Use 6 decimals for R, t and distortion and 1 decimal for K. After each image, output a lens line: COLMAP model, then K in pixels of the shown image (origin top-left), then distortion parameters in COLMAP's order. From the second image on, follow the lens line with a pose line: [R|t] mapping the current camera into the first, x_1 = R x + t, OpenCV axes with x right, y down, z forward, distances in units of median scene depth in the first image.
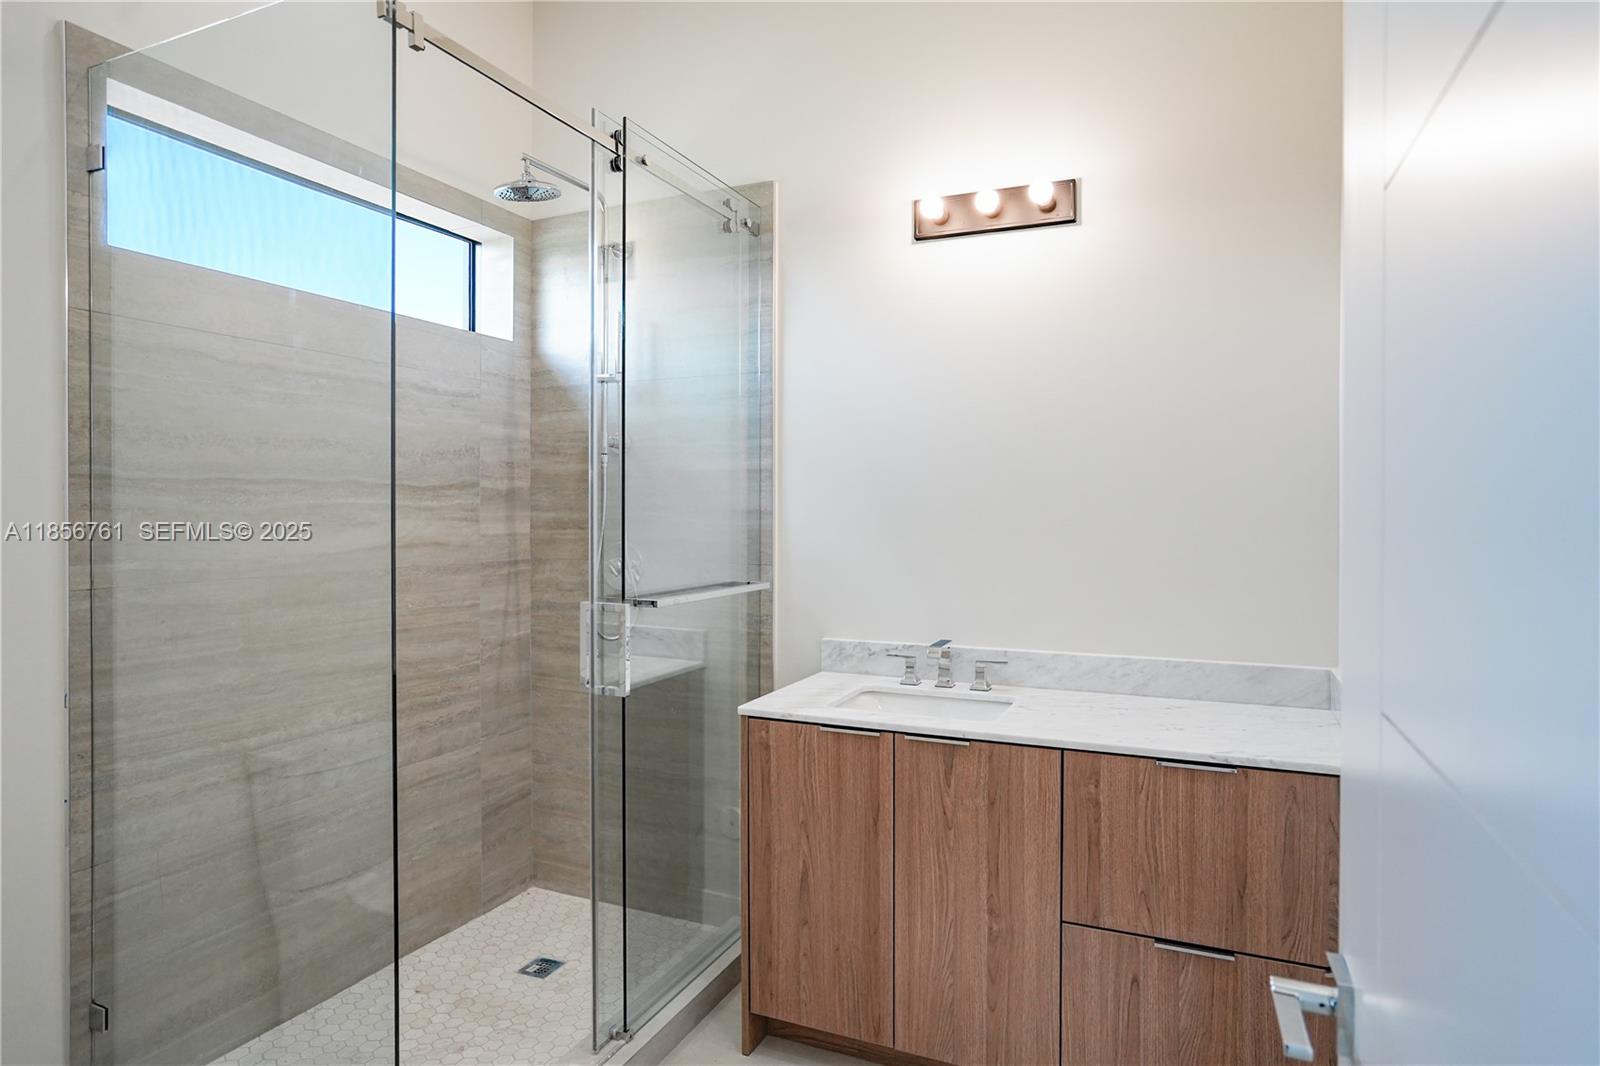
lens RADIAL K [[896.2, 0, 799.3], [0, 896.2, 525.5], [0, 0, 1]] dist [-0.004870, -0.000189]
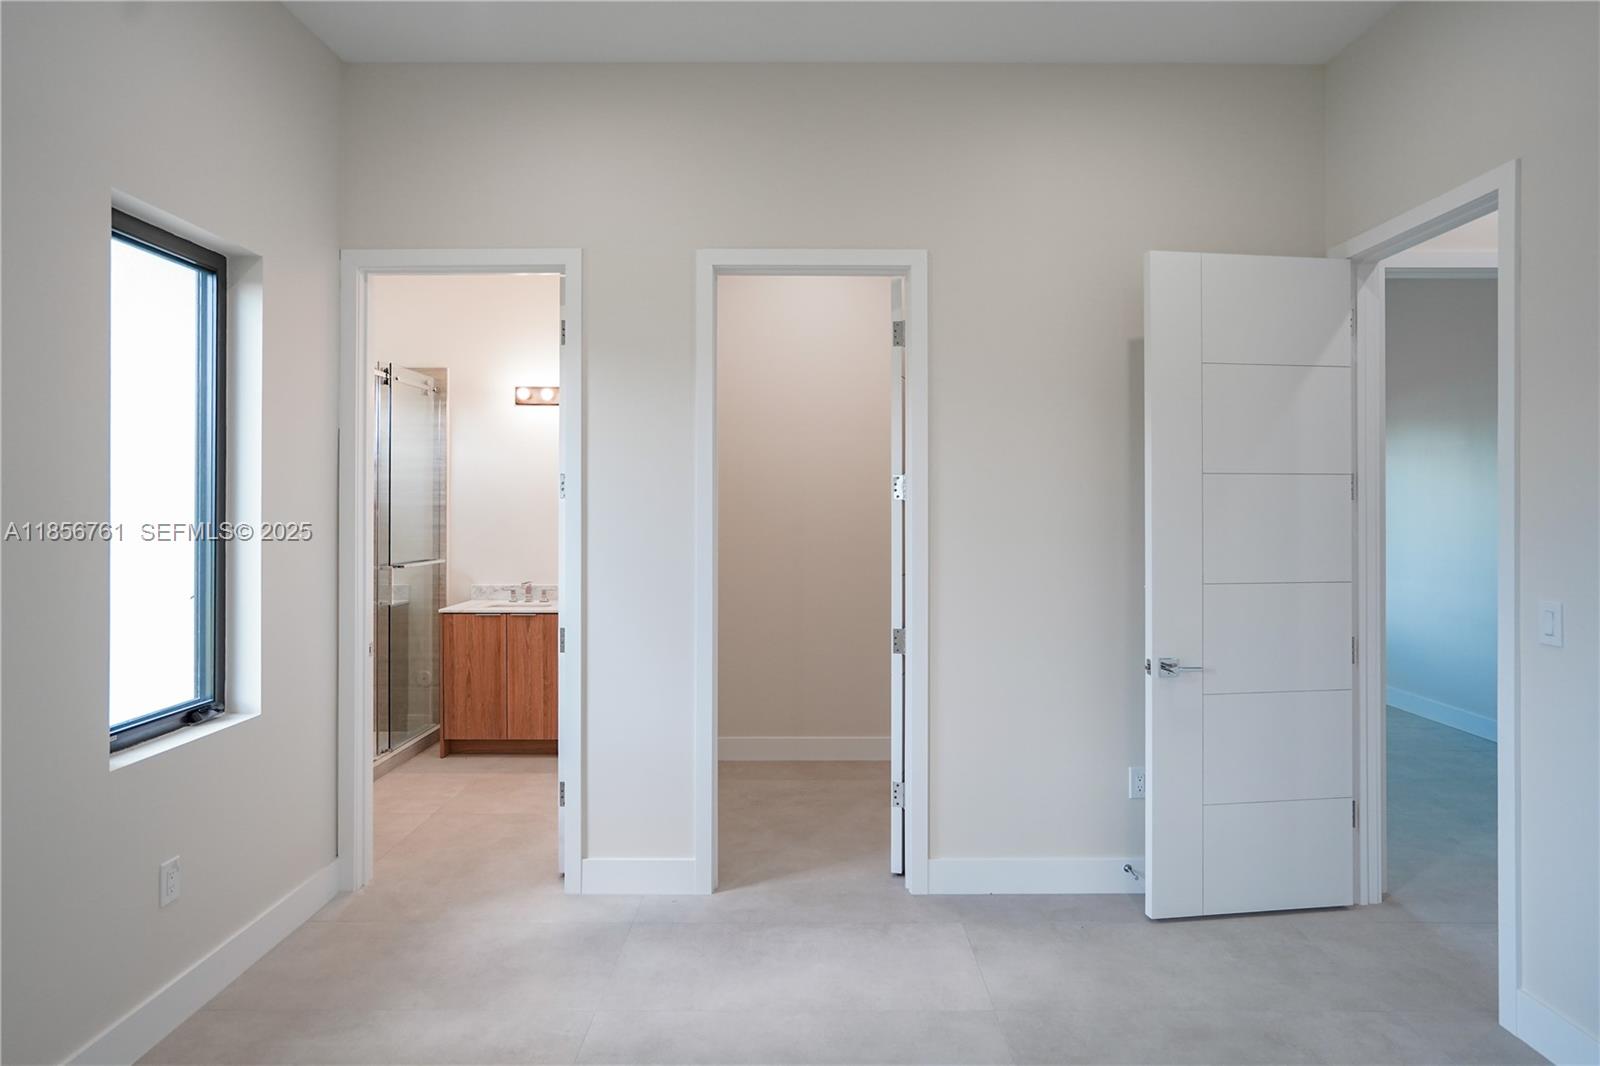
lens RADIAL K [[924.3, 0, 800.7], [0, 924.3, 522.8], [0, 0, 1]] dist [-0.043877, -0.000239]
pose [[0.913419, -0.000488, 0.407020, -0.154336], [-0.000016, 0.999999, 0.001235, -0.026477], [-0.407020, -0.001135, 0.913418, -1.372105]]
